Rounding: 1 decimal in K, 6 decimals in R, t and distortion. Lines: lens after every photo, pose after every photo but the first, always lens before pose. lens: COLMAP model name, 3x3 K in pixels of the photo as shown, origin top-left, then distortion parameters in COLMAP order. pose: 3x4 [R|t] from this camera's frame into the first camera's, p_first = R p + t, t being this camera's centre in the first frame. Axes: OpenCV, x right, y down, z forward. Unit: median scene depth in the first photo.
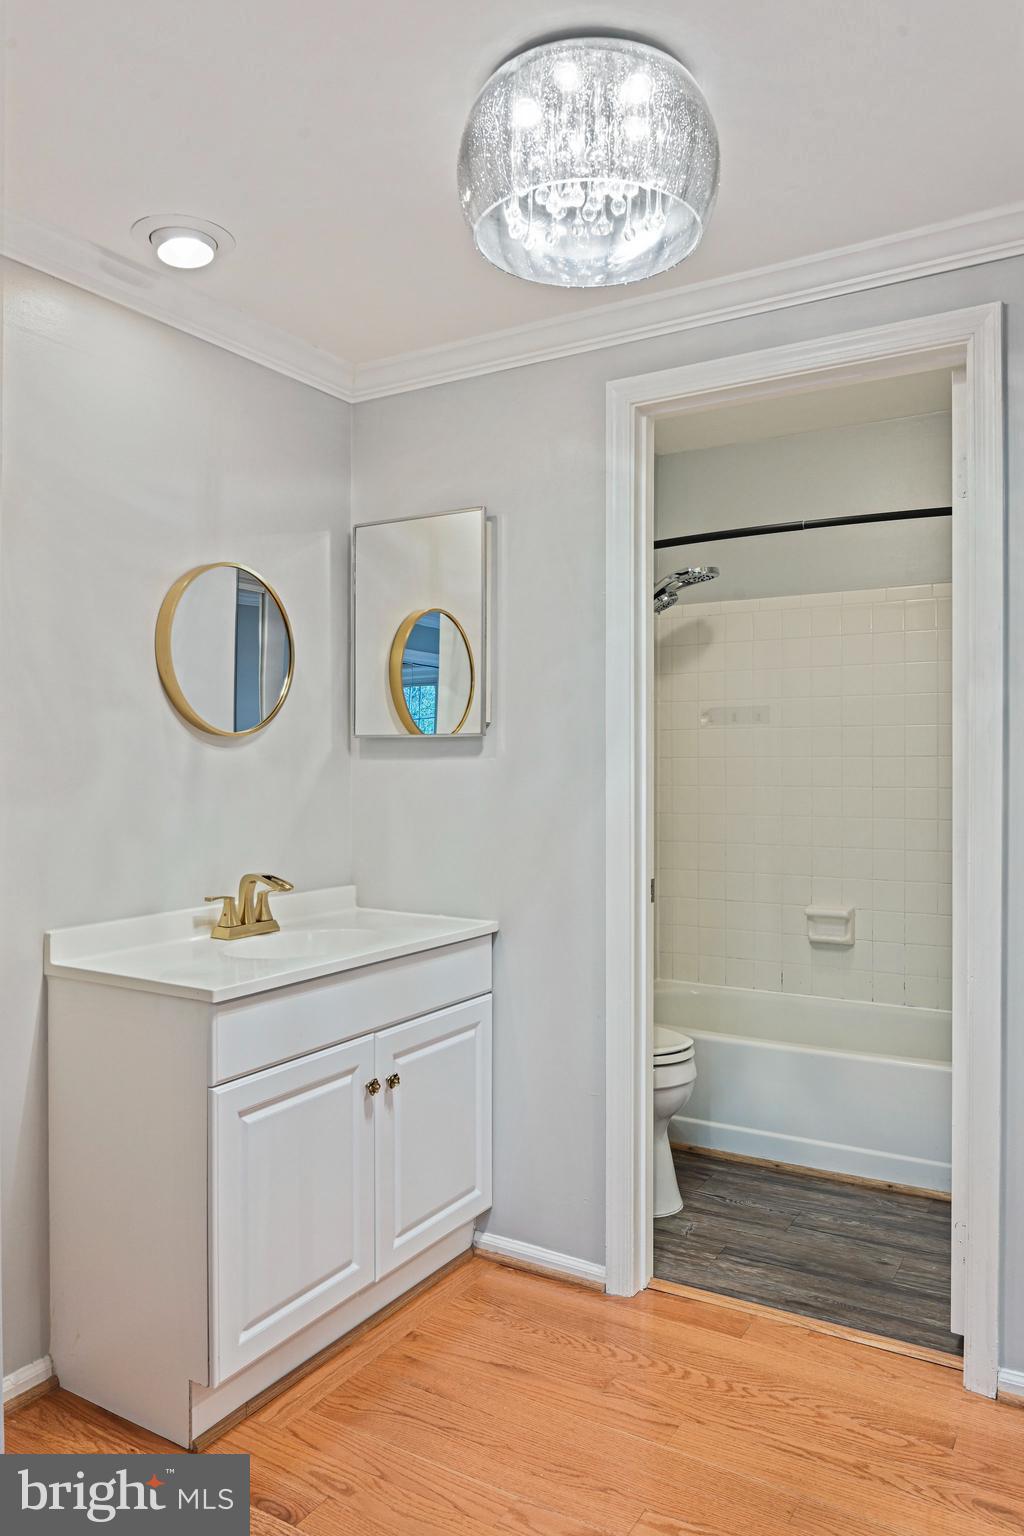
lens RADIAL K [[1093.9, 0, 512.0], [0, 1093.9, 768.0], [0, 0, 1]] dist [-0.004691, 0.022364]
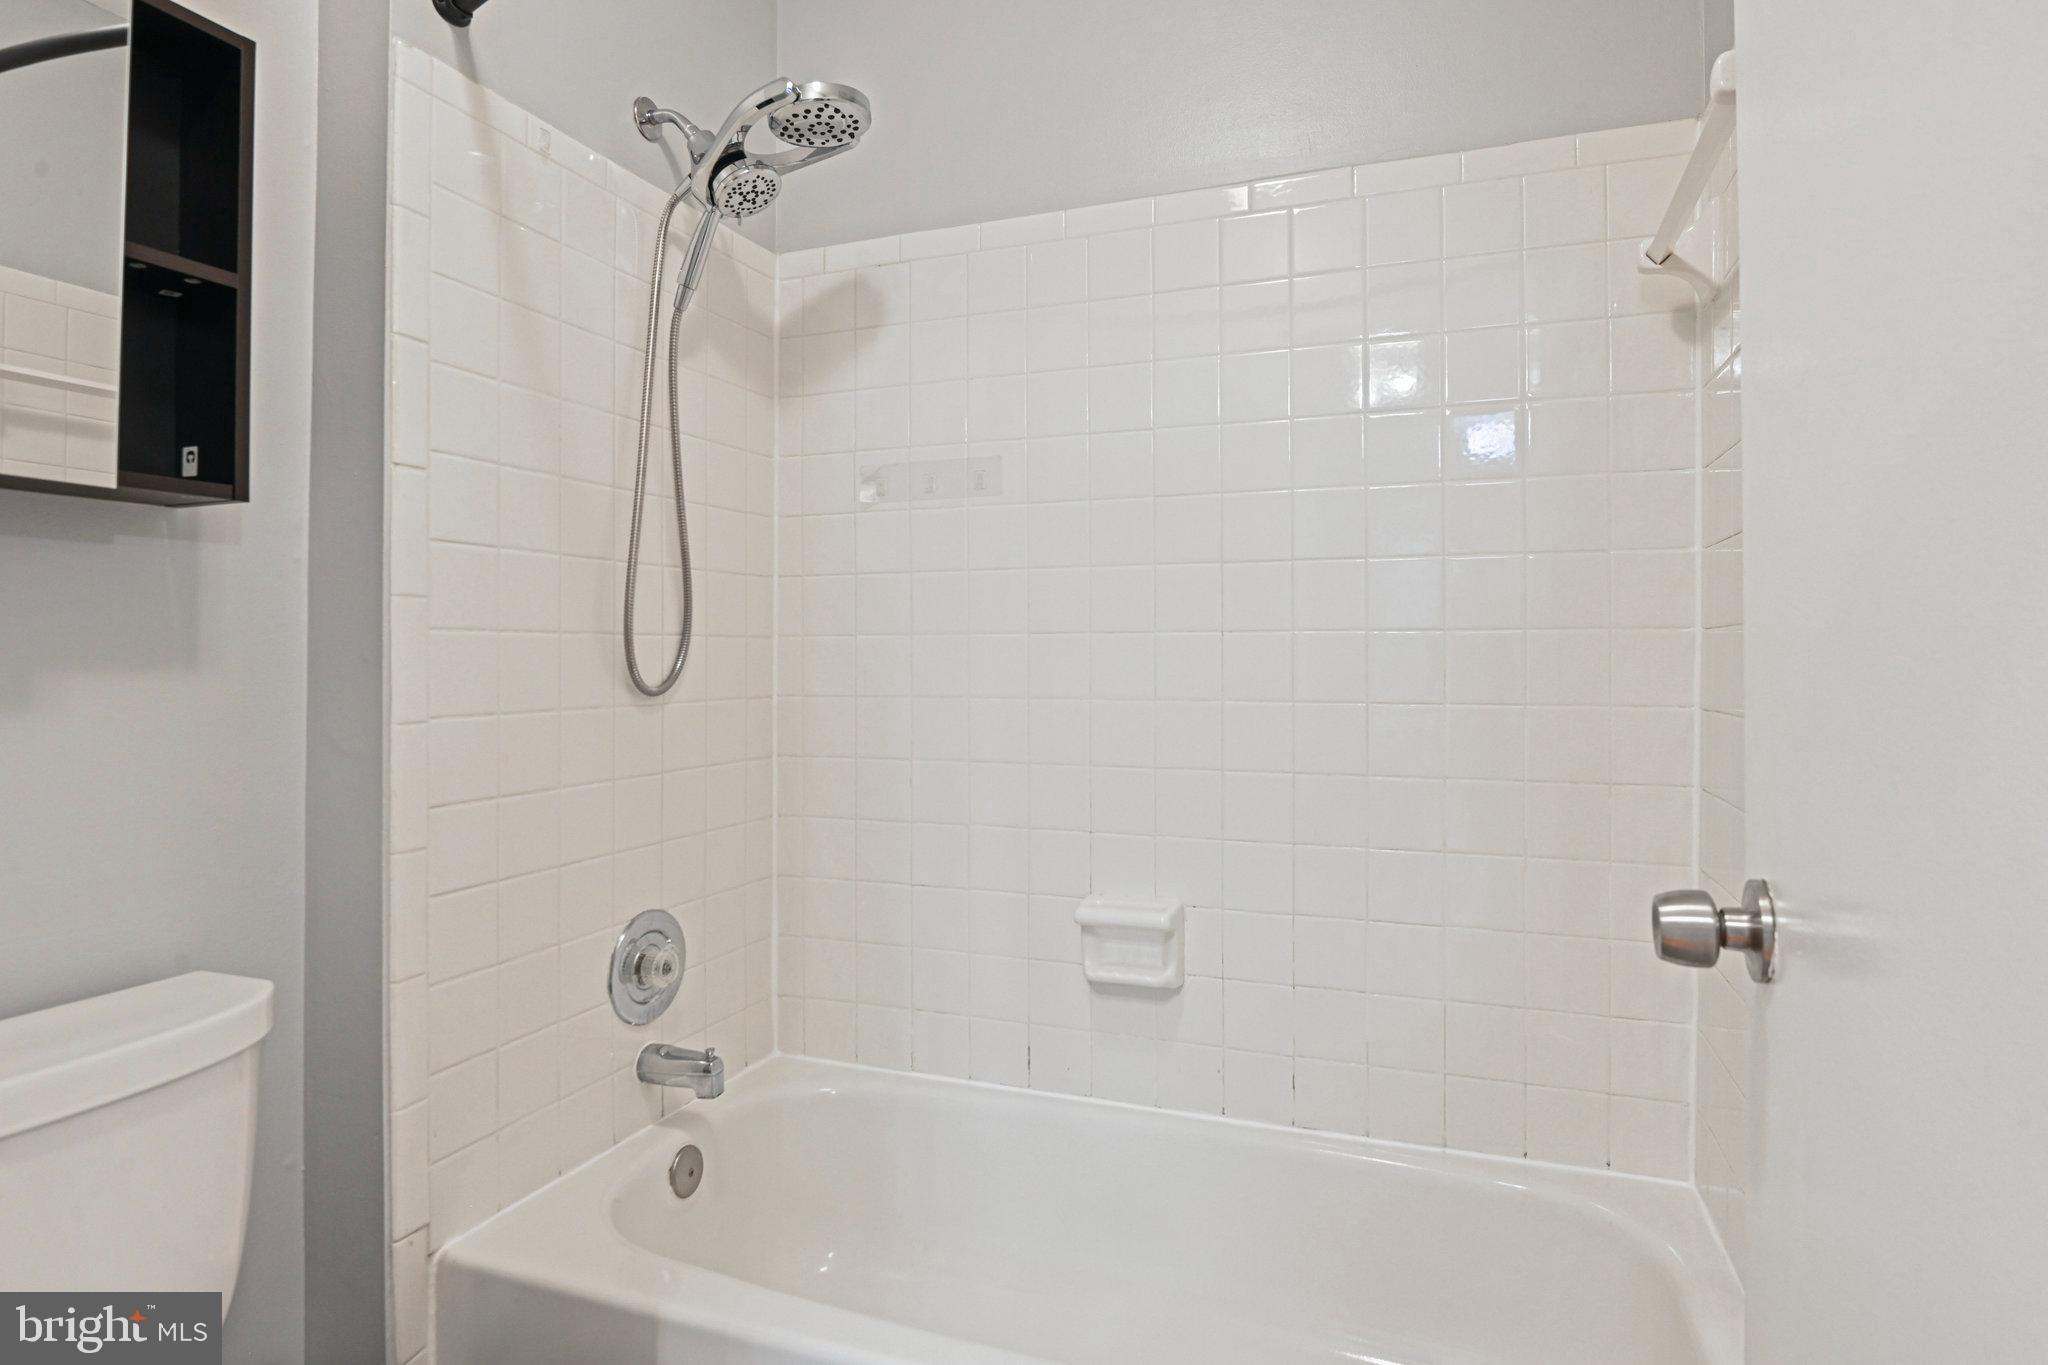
lens RADIAL K [[1081.9, 0, 1023.1], [0, 1081.9, 671.4], [0, 0, 1]] dist [-0.006801, -0.015063]
pose [[0.984548, 0.001398, 0.175111, 0.252723], [-0.003354, 0.999935, 0.010875, 0.039866], [-0.175085, -0.011294, 0.984489, 0.853627]]
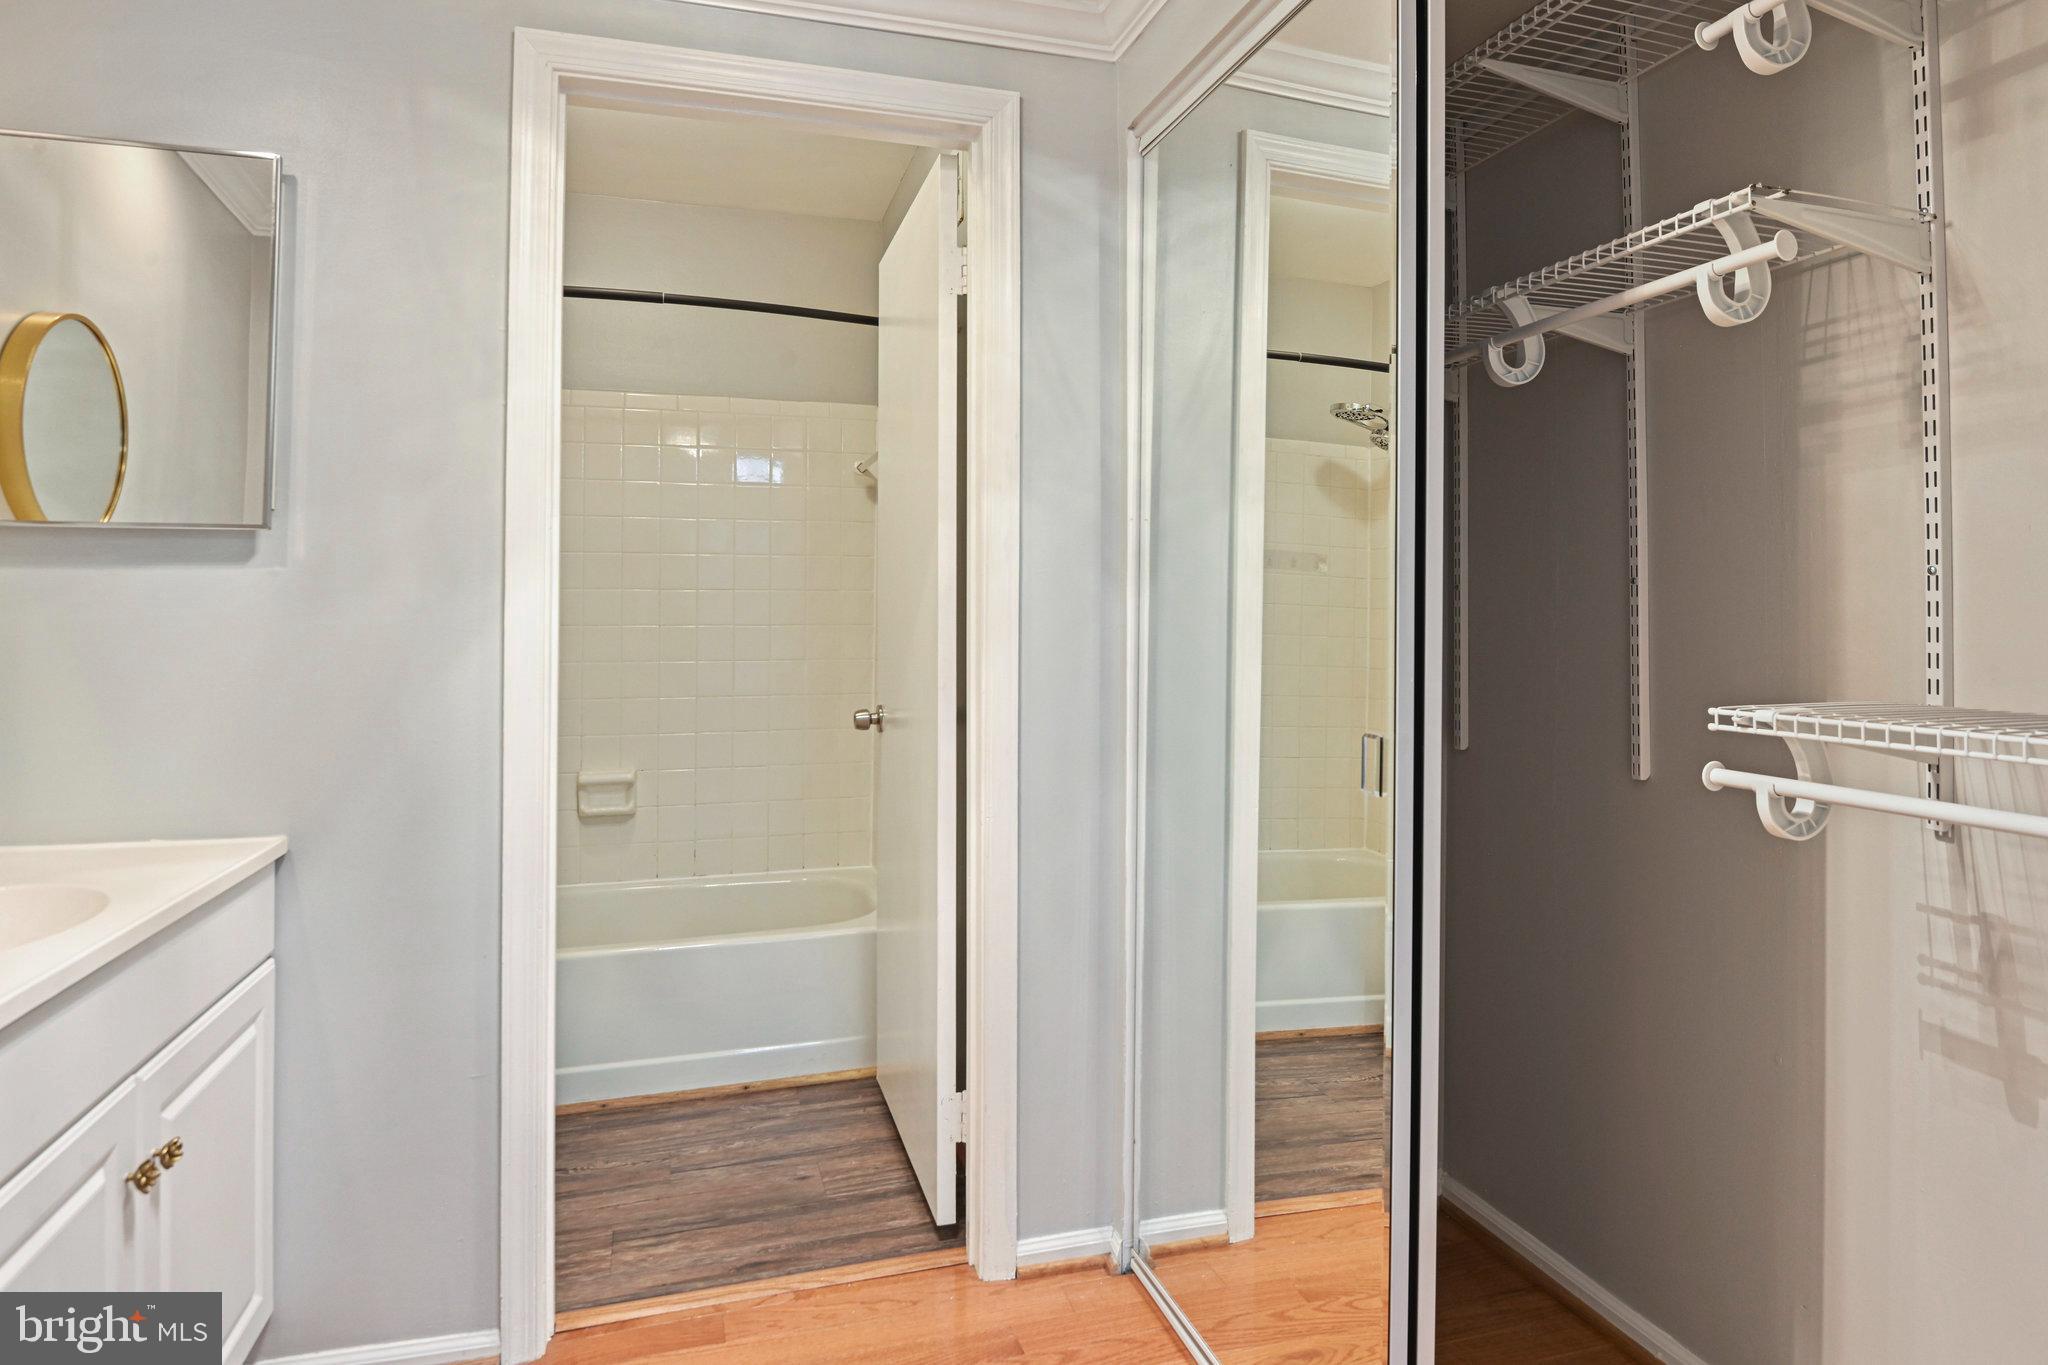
lens RADIAL K [[1158.0, 0, 1022.6], [0, 1158.0, 603.0], [0, 0, 1]] dist [0.061036, -0.024409]
pose [[0.668651, 0.022448, 0.743238, -0.239059], [-0.010696, 0.999731, -0.020571, 0.020698], [-0.743500, 0.005805, 0.668711, 0.257638]]
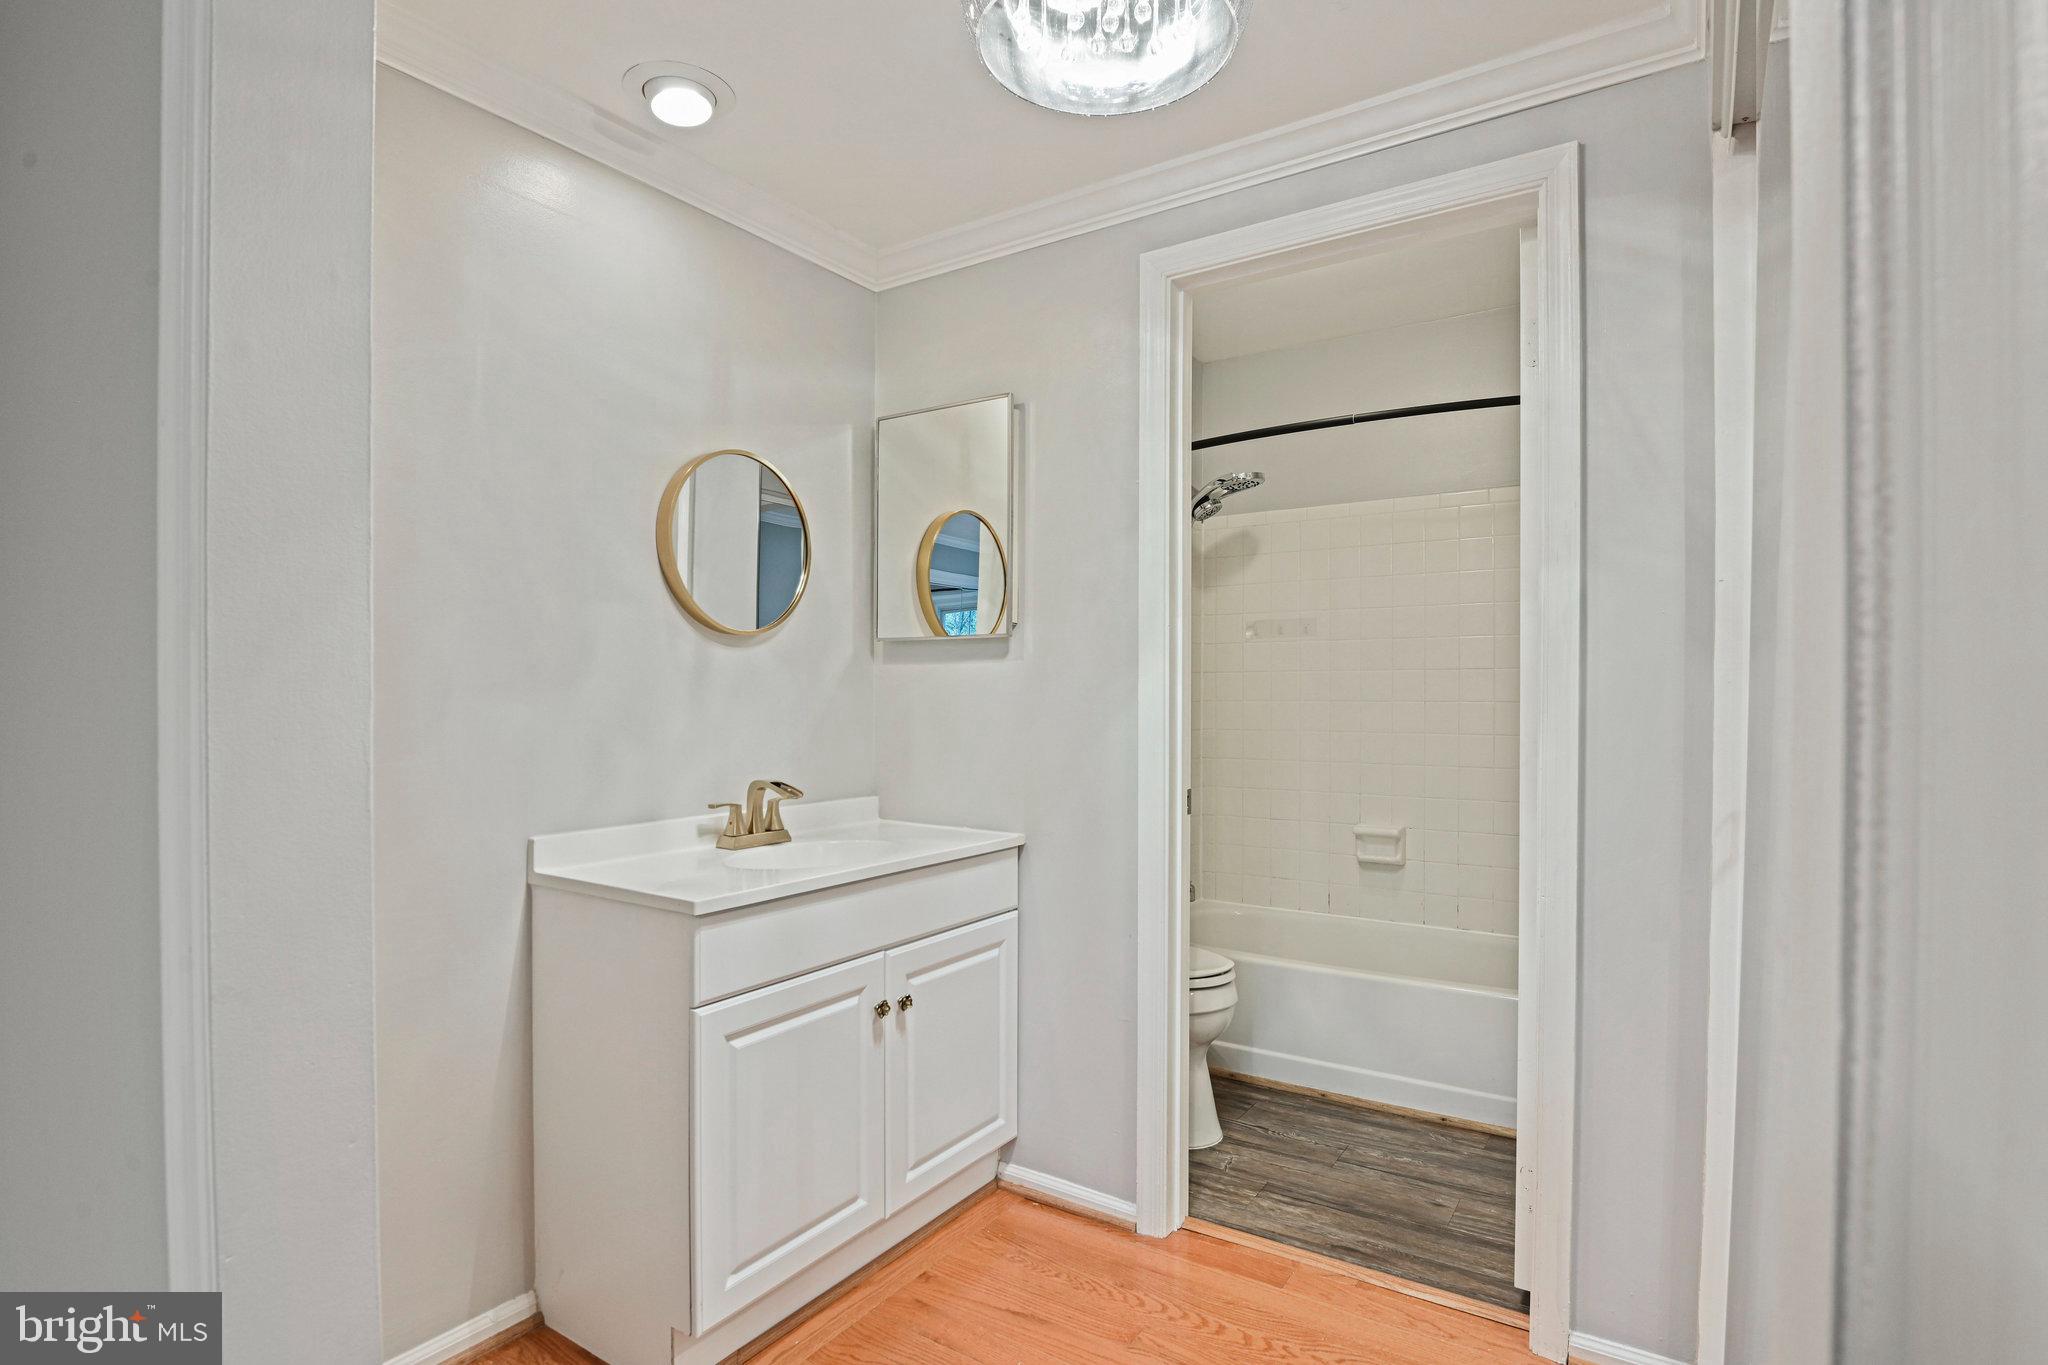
lens RADIAL K [[1040.5, 0, 1030.1], [0, 1040.5, 701.8], [0, 0, 1]] dist [-0.003114, -0.000921]
pose [[0.999264, 0.002805, -0.038258, 0.026577], [-0.002749, 0.999995, 0.001521, 0.025717], [0.038262, -0.001414, 0.999267, 0.107858]]
